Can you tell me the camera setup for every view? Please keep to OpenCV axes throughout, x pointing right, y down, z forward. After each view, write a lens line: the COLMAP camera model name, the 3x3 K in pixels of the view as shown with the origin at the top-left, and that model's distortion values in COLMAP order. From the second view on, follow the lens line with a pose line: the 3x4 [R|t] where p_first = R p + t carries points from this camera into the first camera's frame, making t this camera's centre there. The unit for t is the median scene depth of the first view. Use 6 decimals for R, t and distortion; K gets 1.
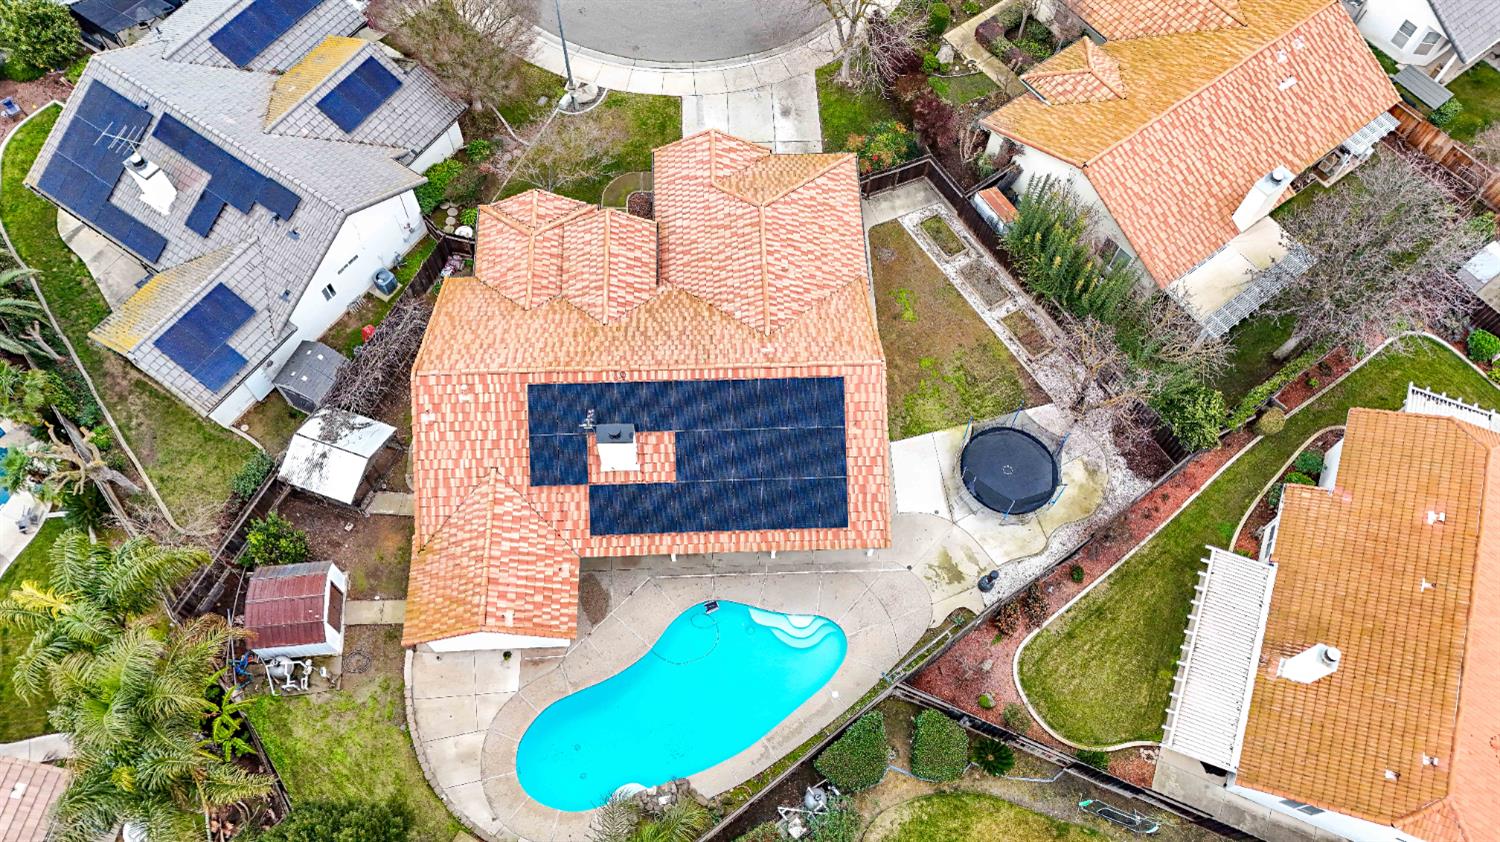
lens RADIAL K [[1082.5, 0, 744.8], [0, 1082.5, 422.1], [0, 0, 1]] dist [0.093748, -0.104685]
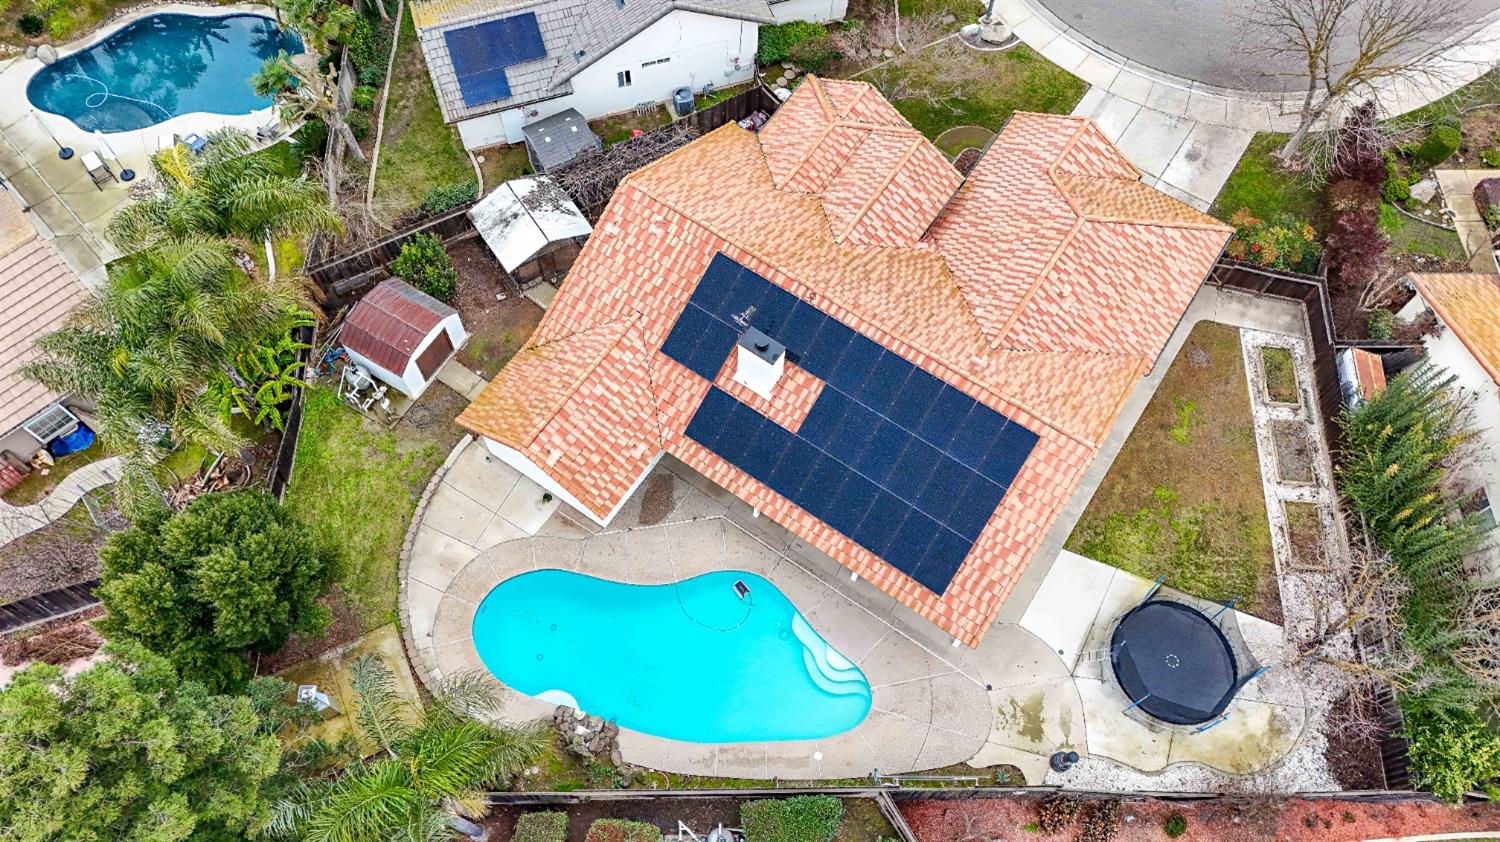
lens RADIAL K [[1082.5, 0, 744.8], [0, 1082.5, 422.1], [0, 0, 1]] dist [0.093748, -0.104685]
pose [[0.805667, 0.531883, -0.260768, 0.107810], [-0.532624, 0.843105, 0.074073, 0.005263], [0.259253, 0.079213, 0.962556, 0.154923]]
